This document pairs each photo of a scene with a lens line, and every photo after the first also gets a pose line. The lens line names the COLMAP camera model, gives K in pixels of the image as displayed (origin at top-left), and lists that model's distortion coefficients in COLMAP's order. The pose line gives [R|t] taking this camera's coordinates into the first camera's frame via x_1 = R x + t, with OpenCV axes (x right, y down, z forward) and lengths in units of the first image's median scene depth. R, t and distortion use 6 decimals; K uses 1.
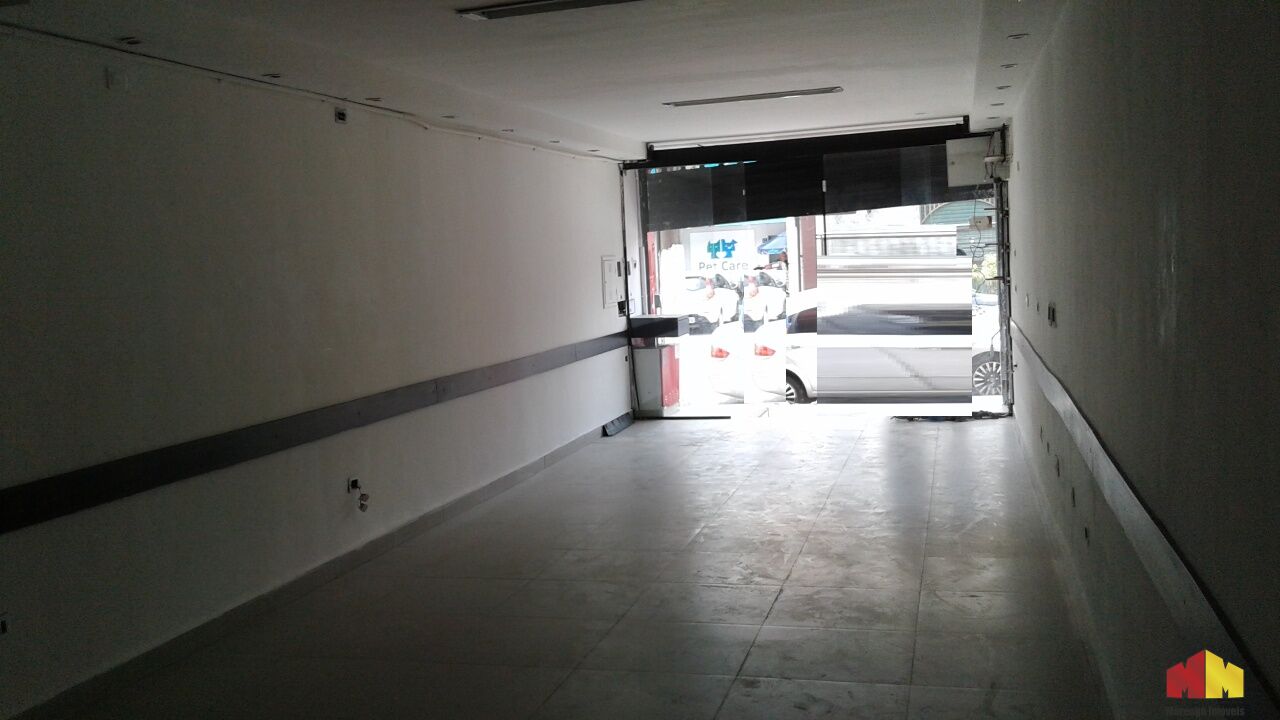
lens RADIAL K [[1062.0, 0, 639.0], [0, 1062.0, 323.4], [0, 0, 1]] dist [0.050626, -0.001608]
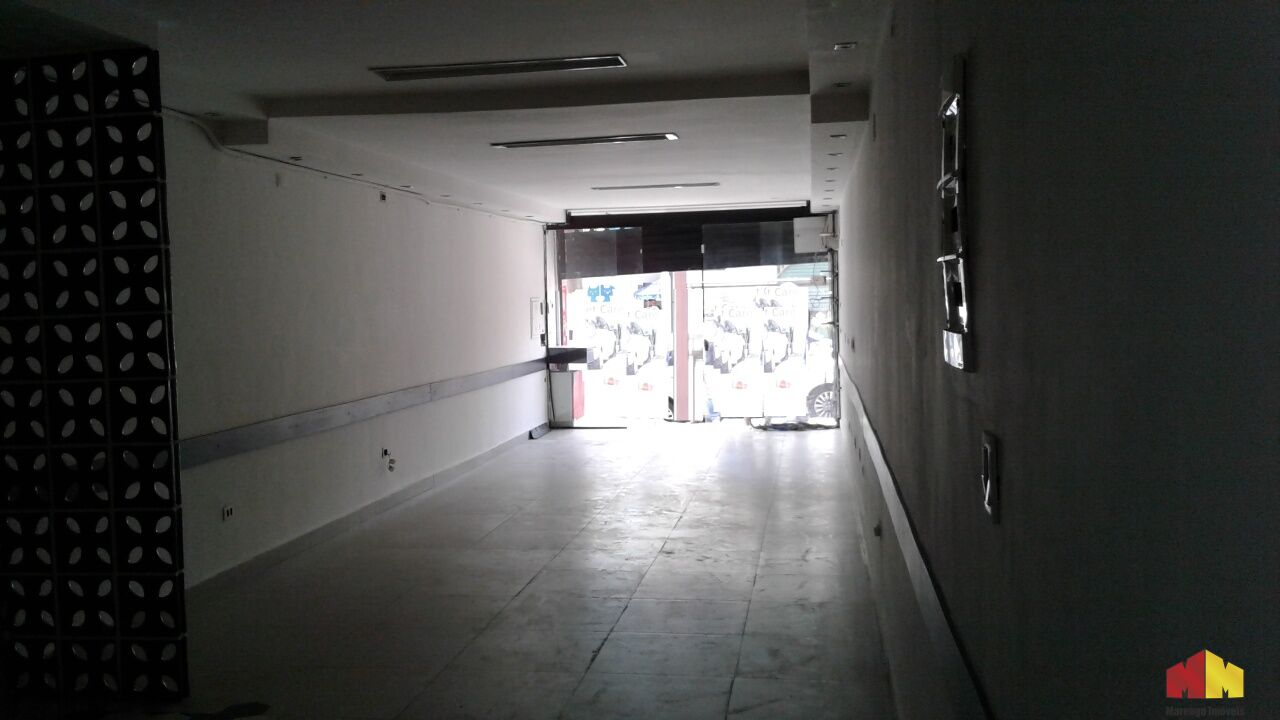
lens RADIAL K [[1062.0, 0, 639.0], [0, 1062.0, 323.4], [0, 0, 1]] dist [0.050626, -0.001608]
pose [[0.991415, 0.024934, 0.128350, -0.065453], [-0.019684, 0.998923, -0.042017, 0.017299], [-0.129259, 0.039129, 0.990838, -0.264454]]
